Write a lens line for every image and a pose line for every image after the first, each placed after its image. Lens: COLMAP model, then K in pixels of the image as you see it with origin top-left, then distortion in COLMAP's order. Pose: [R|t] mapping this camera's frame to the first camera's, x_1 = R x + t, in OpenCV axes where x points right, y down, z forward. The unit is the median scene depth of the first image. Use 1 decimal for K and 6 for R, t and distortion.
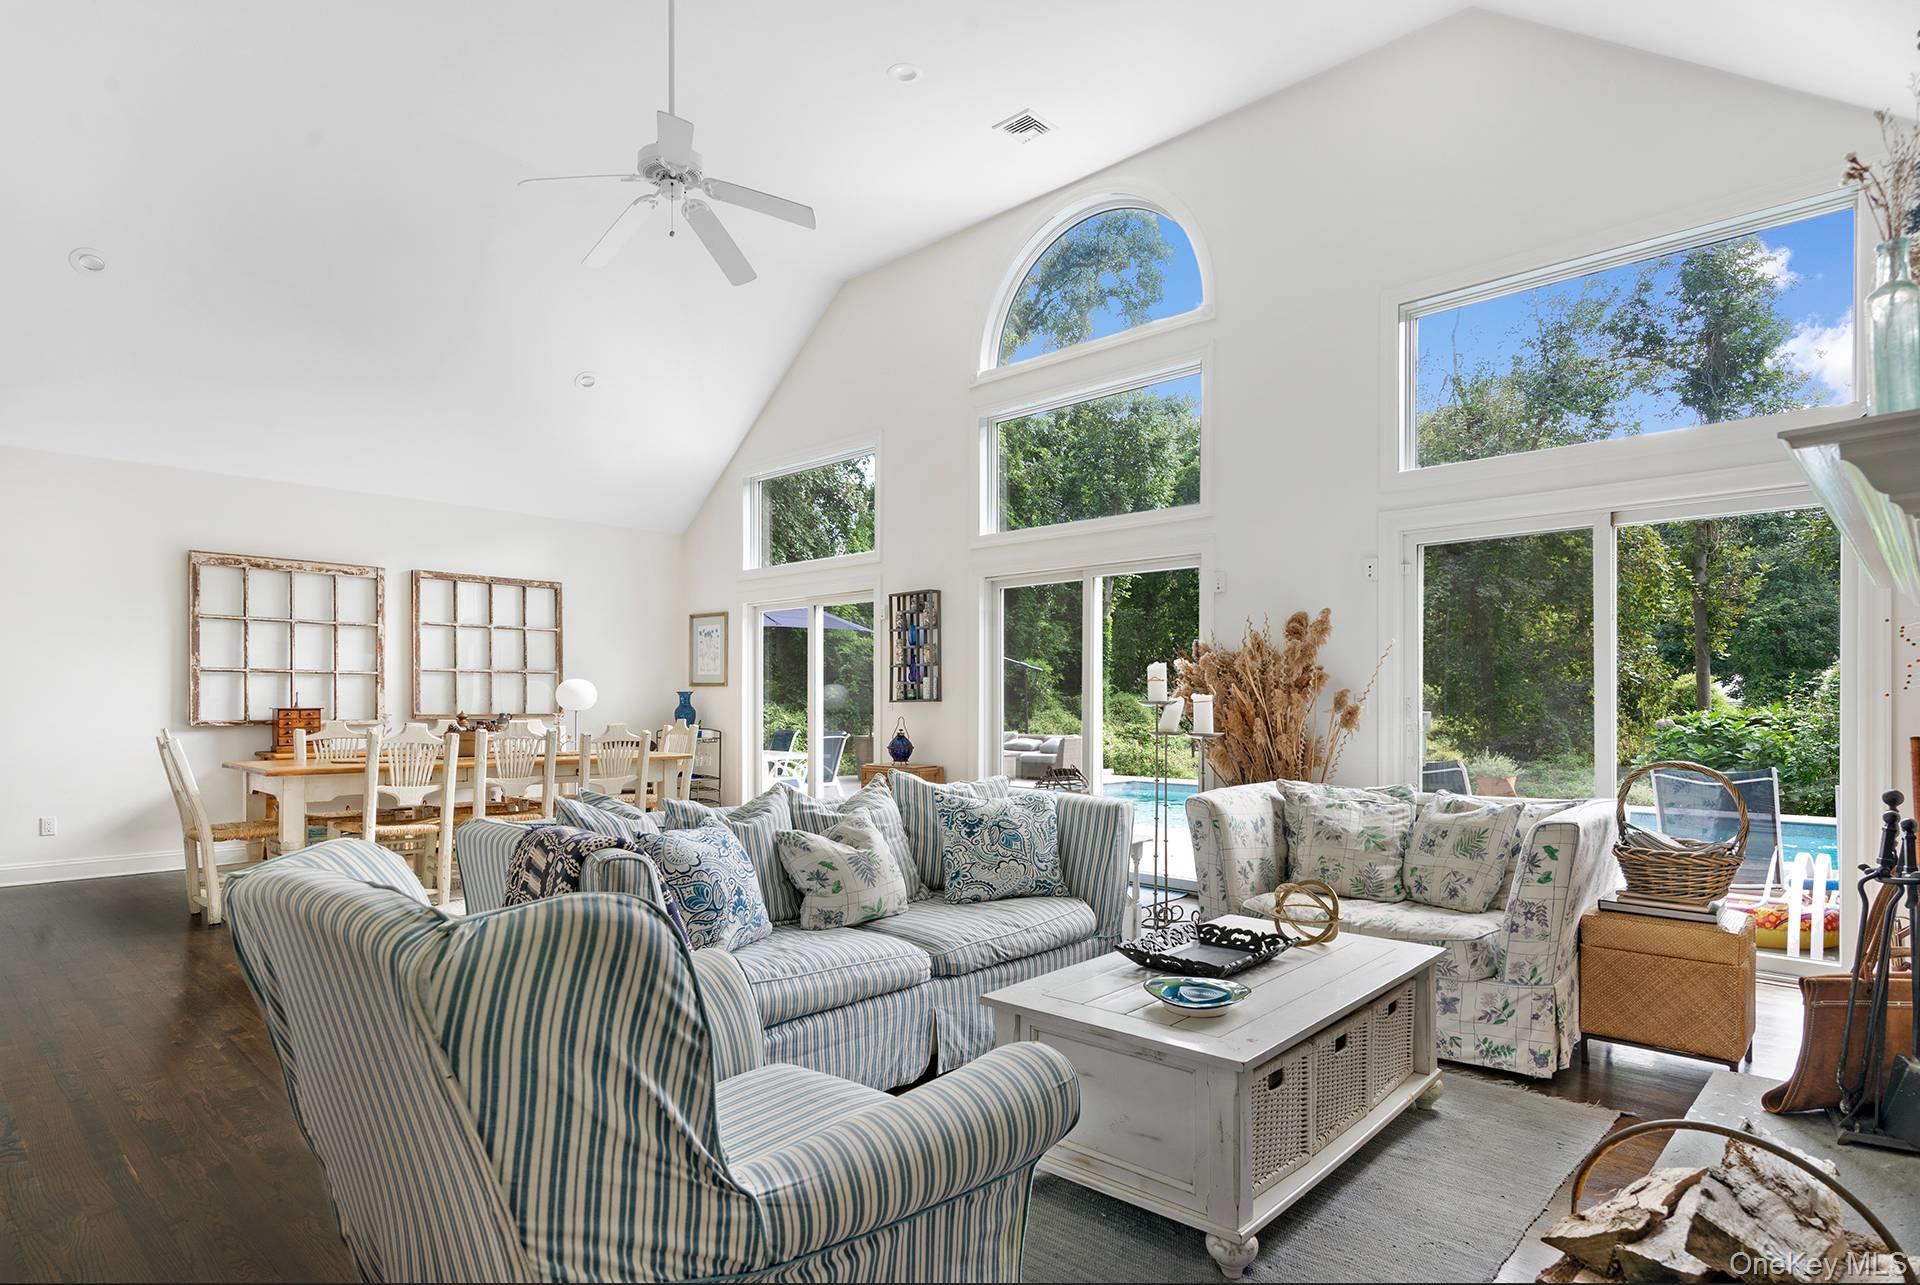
lens RADIAL K [[1007.9, 0, 959.1], [0, 1007.9, 702.5], [0, 0, 1]] dist [0.001419, 0.000241]
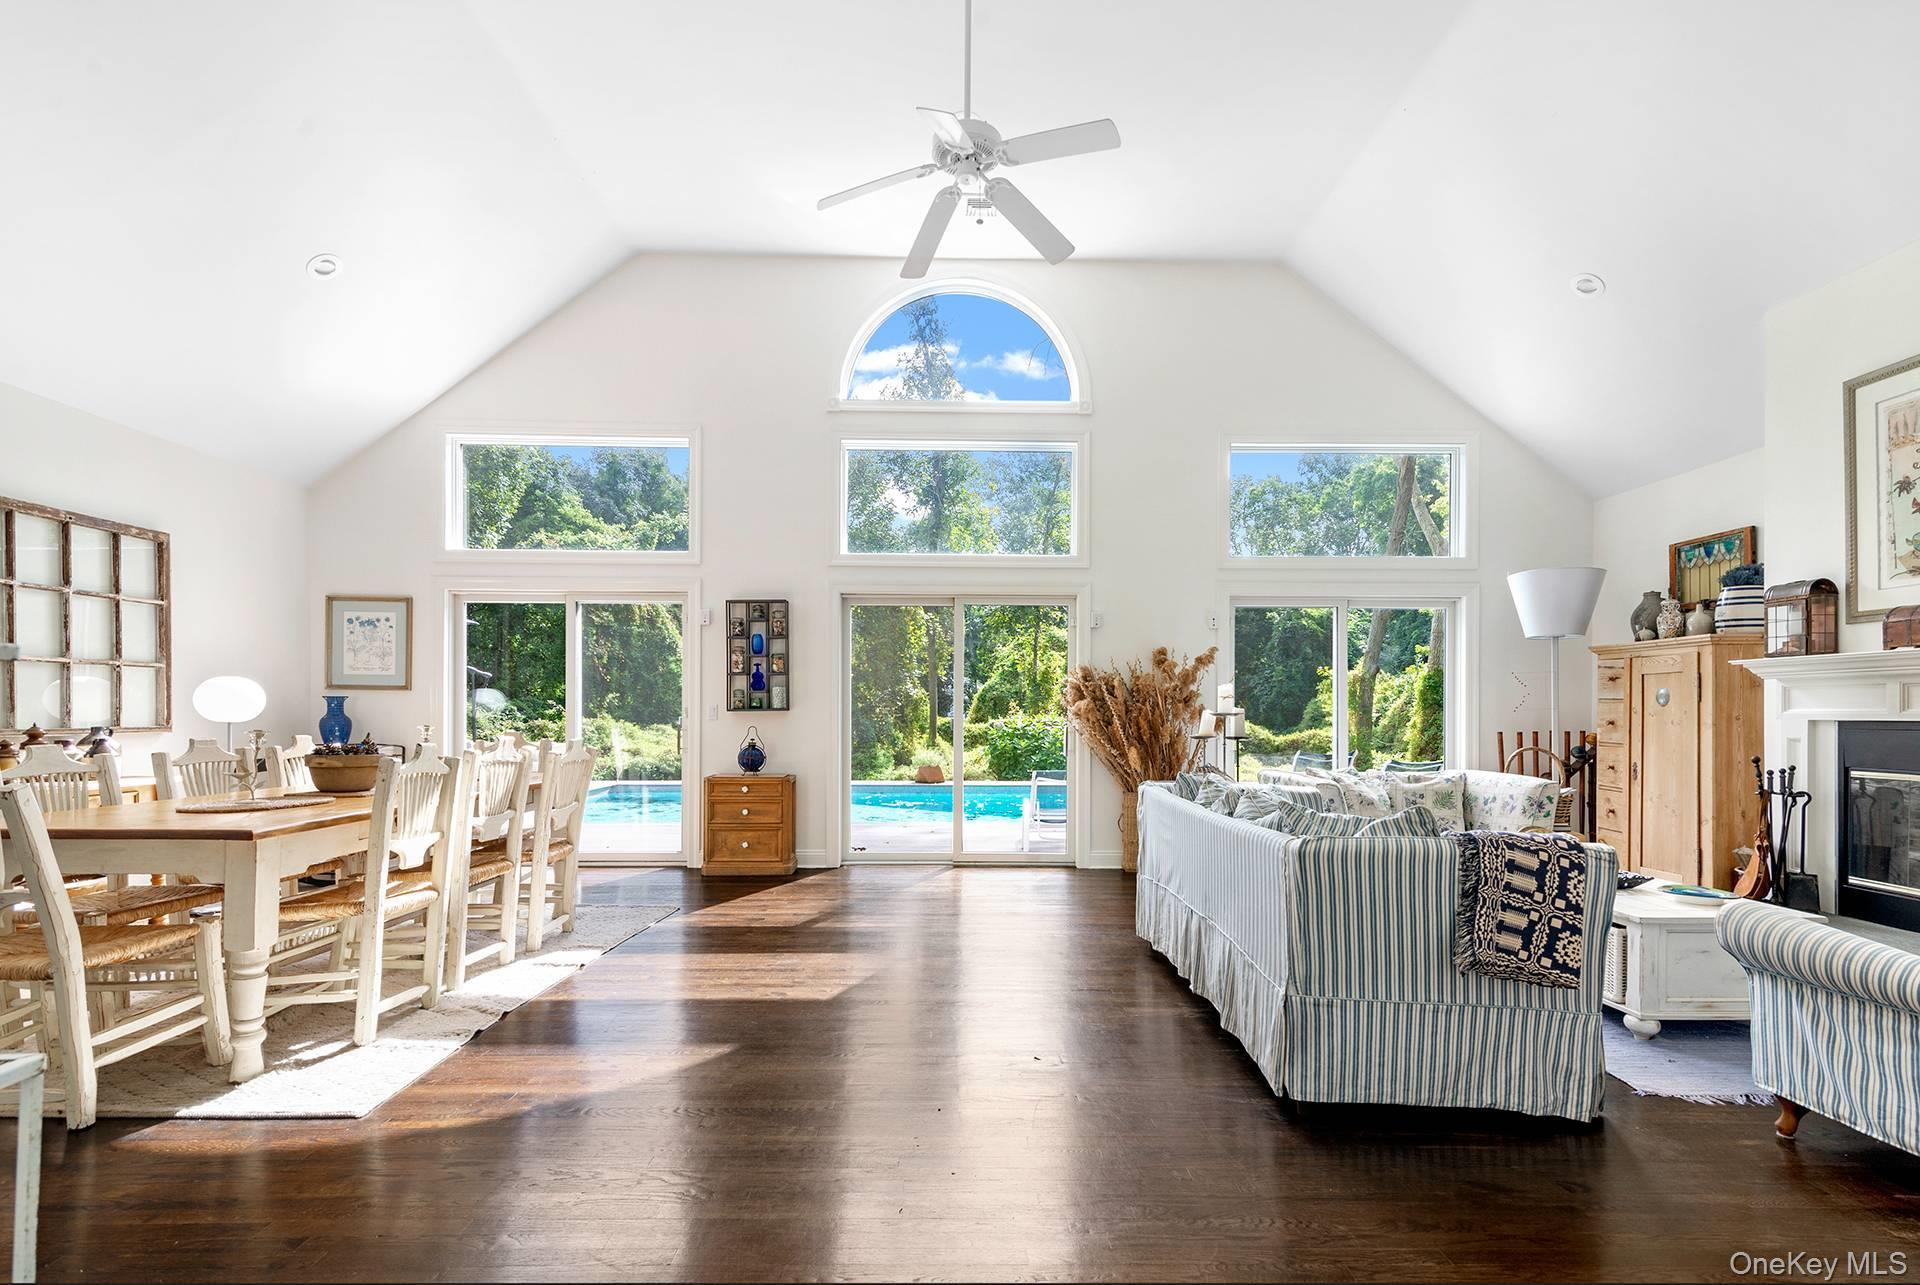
lens RADIAL K [[855.1, 0, 959.3], [0, 855.1, 712.3], [0, 0, 1]] dist [0.000464, -0.000174]
pose [[0.725886, 0.002169, 0.687812, -0.425171], [-0.003960, 0.999992, 0.001026, -0.000624], [-0.687804, -0.003468, 0.725888, 0.220959]]
